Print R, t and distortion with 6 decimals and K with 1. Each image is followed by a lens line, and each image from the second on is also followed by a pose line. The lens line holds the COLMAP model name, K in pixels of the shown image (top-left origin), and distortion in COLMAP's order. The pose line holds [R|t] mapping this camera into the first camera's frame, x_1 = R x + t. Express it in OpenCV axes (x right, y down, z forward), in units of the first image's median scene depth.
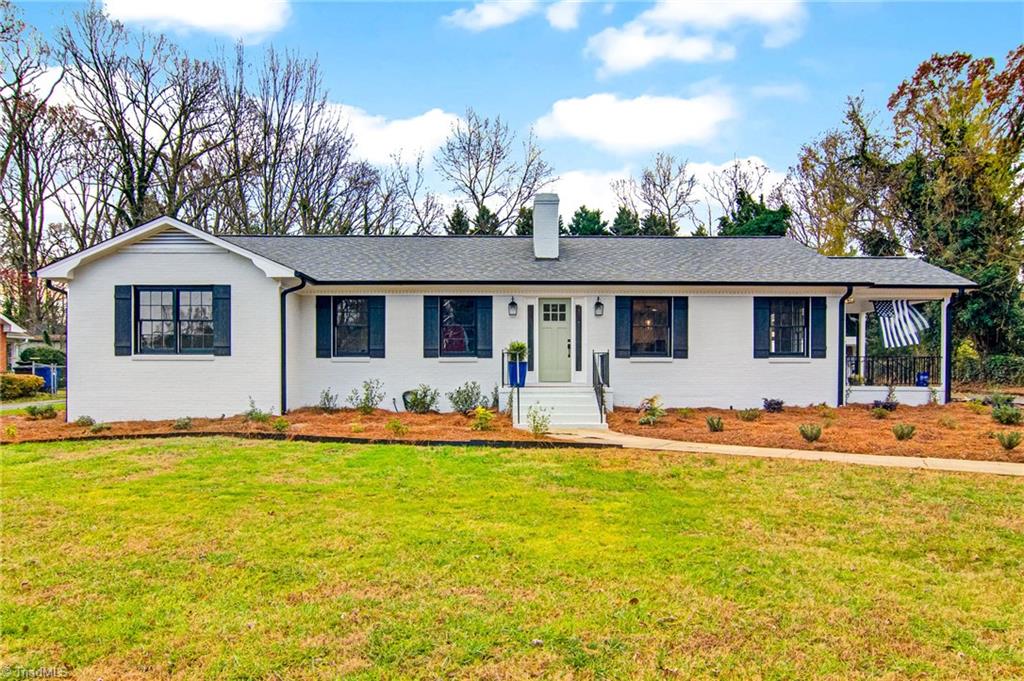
lens RADIAL K [[546.8, 0, 506.5], [0, 546.8, 361.4], [0, 0, 1]] dist [-0.002959, -0.000453]
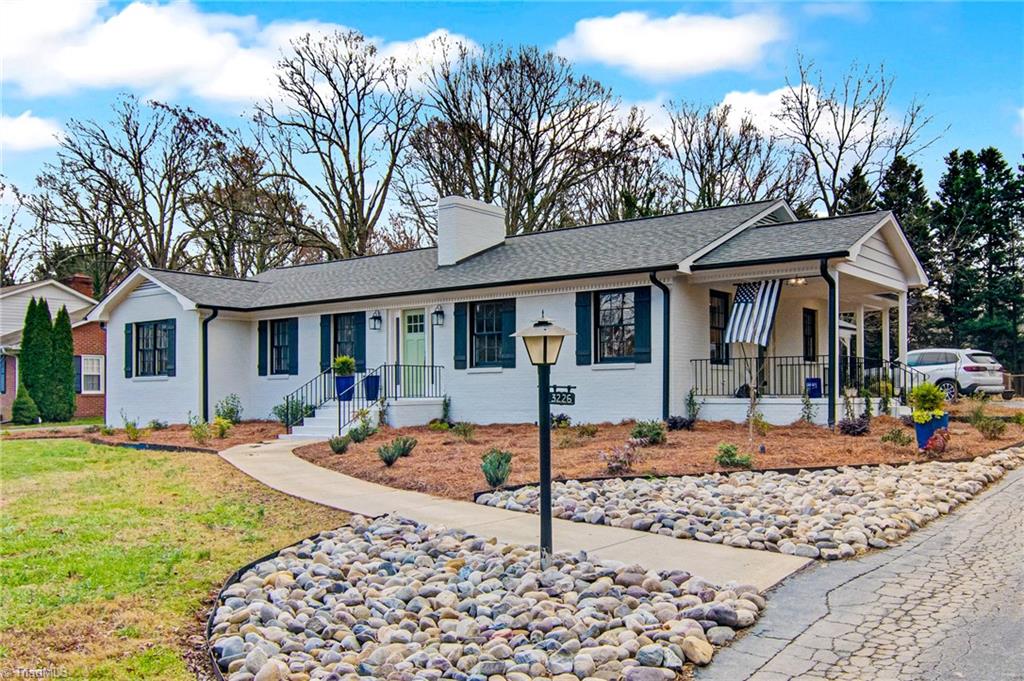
lens RADIAL K [[637.6, 0, 512.2], [0, 637.6, 364.8], [0, 0, 1]] dist [0.061733, 0.000114]
pose [[0.886696, -0.031847, -0.461254, 0.760163], [0.030621, 0.999480, -0.010144, -0.000223], [0.461337, -0.005130, 0.887210, 0.074573]]
